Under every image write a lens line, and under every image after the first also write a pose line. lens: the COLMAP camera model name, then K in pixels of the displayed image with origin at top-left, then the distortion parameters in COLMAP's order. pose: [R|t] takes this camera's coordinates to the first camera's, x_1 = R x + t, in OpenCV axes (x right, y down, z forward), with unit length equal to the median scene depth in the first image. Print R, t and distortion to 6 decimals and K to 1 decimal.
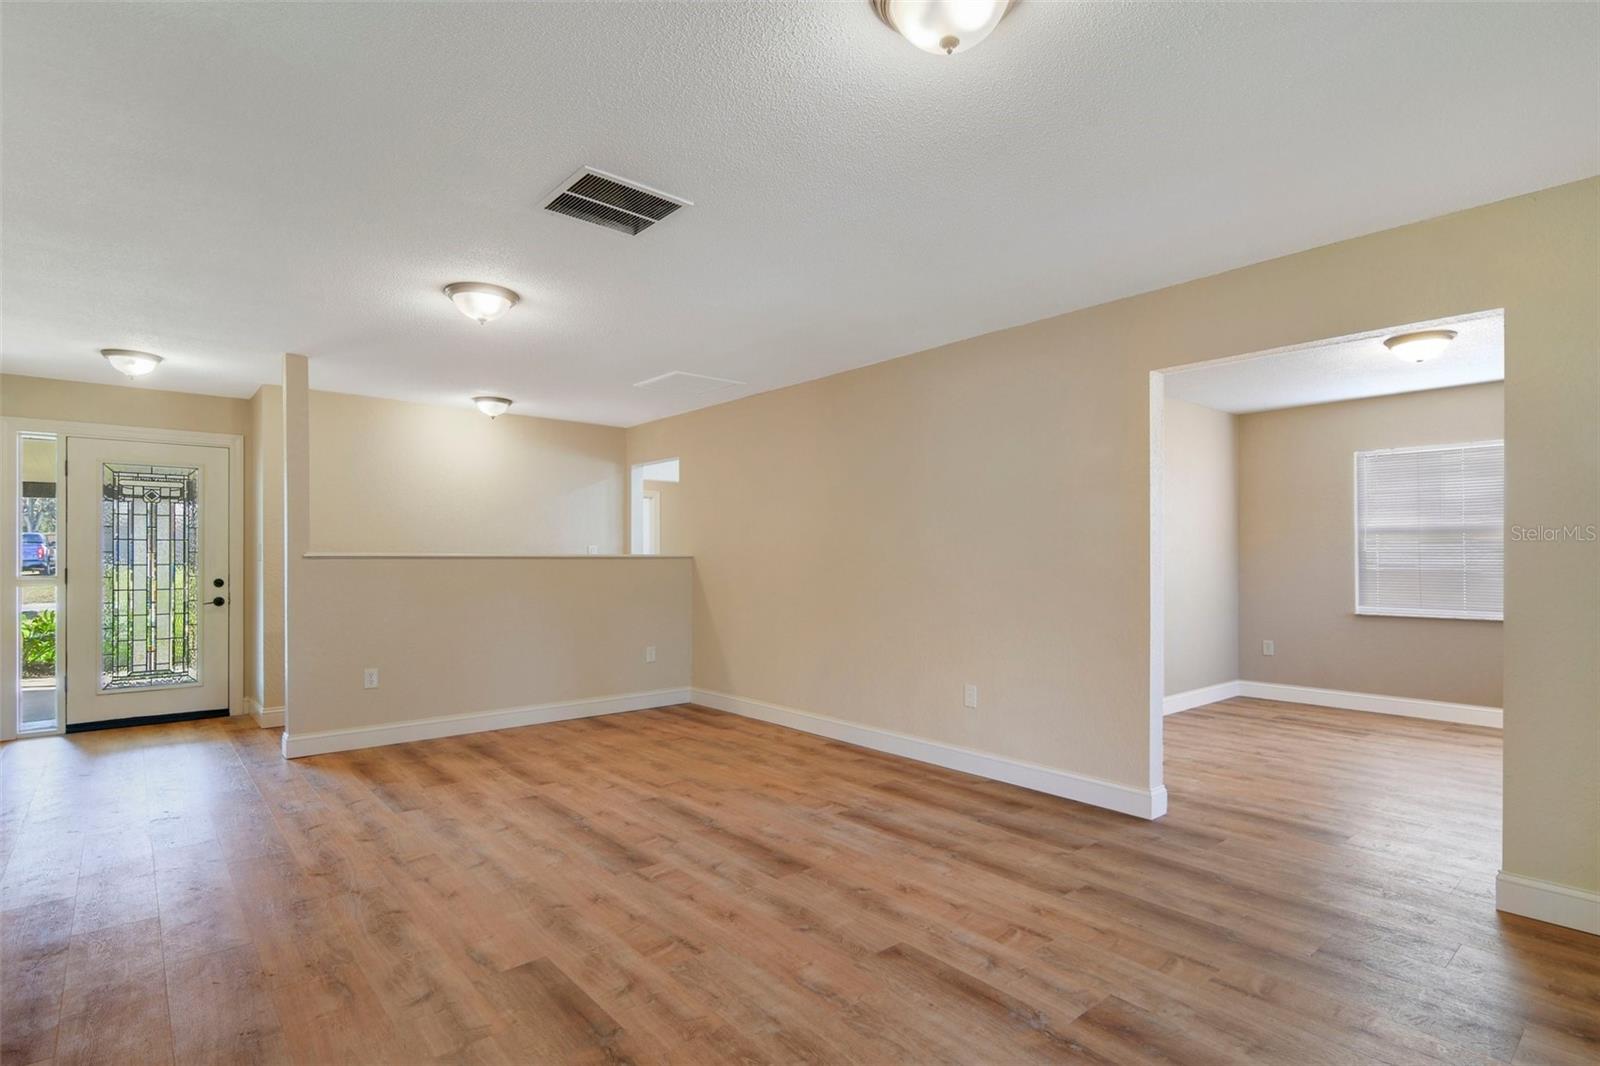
lens RADIAL K [[802.4, 0, 804.7], [0, 802.4, 559.4], [0, 0, 1]] dist [0.002145, 0.000437]
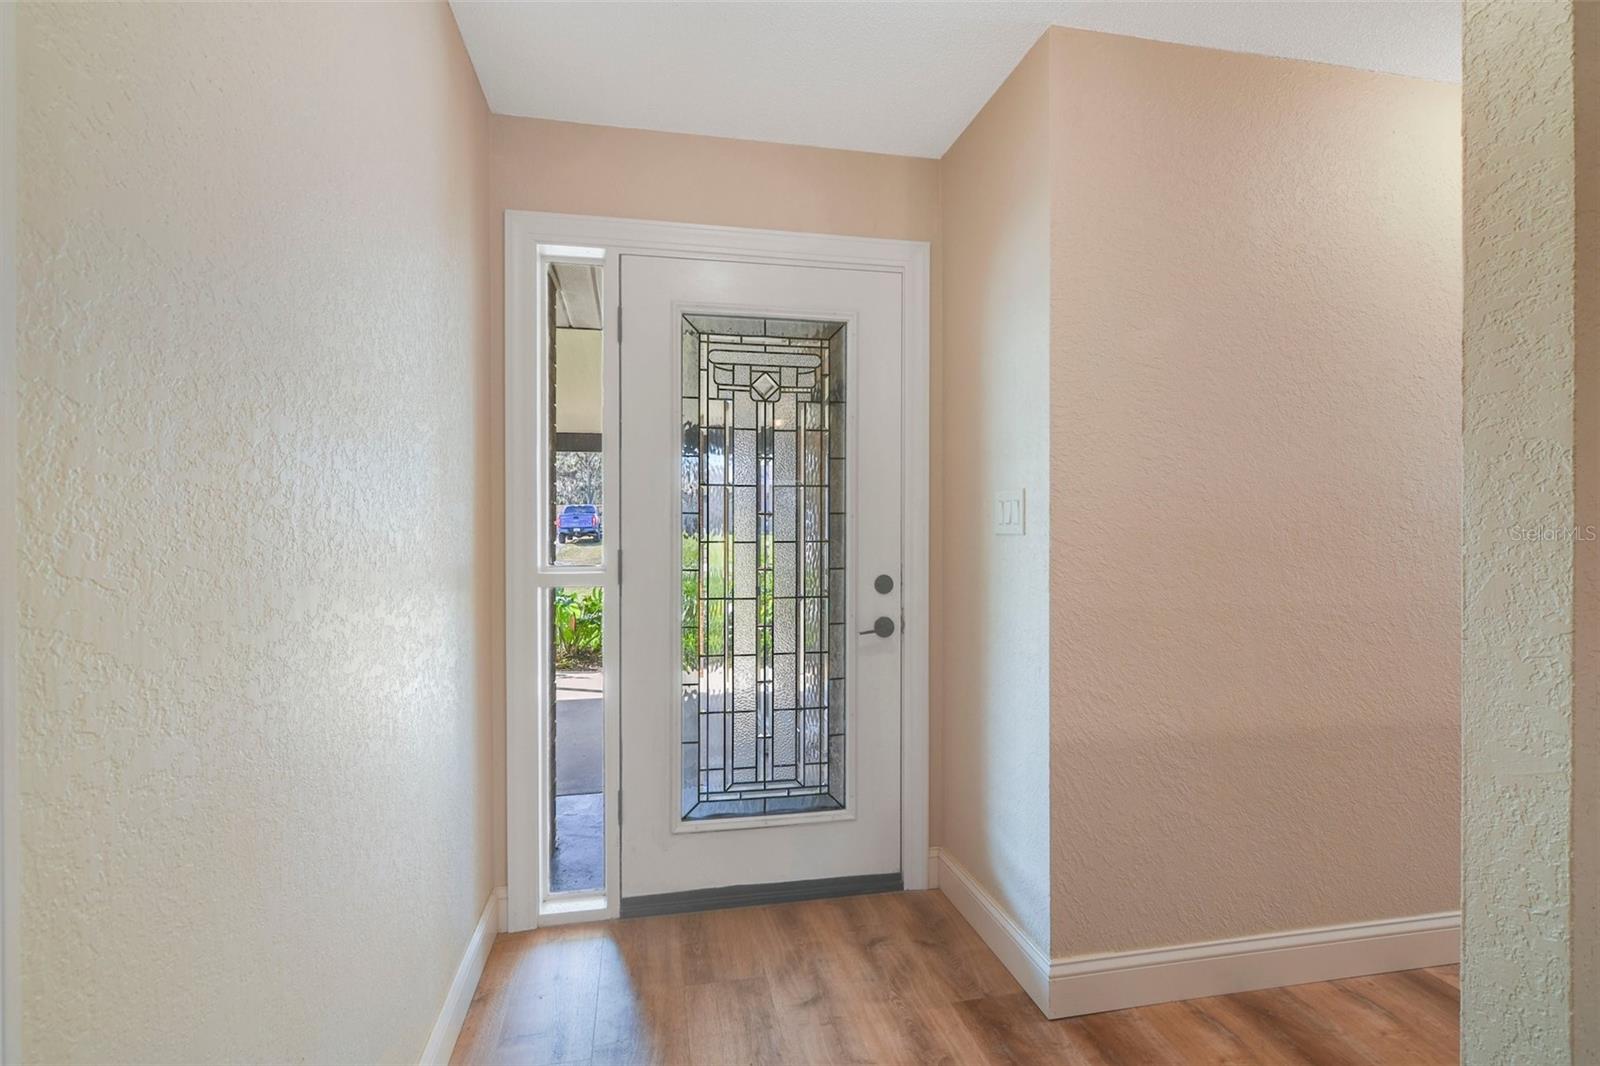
lens RADIAL K [[788.4, 0, 798.5], [0, 788.4, 536.5], [0, 0, 1]] dist [0.000221, -0.000211]
pose [[0.873958, 0.008791, -0.485923, -0.559588], [-0.003414, 0.999923, 0.011949, -0.001433], [0.485990, -0.008784, 0.873920, 0.601372]]
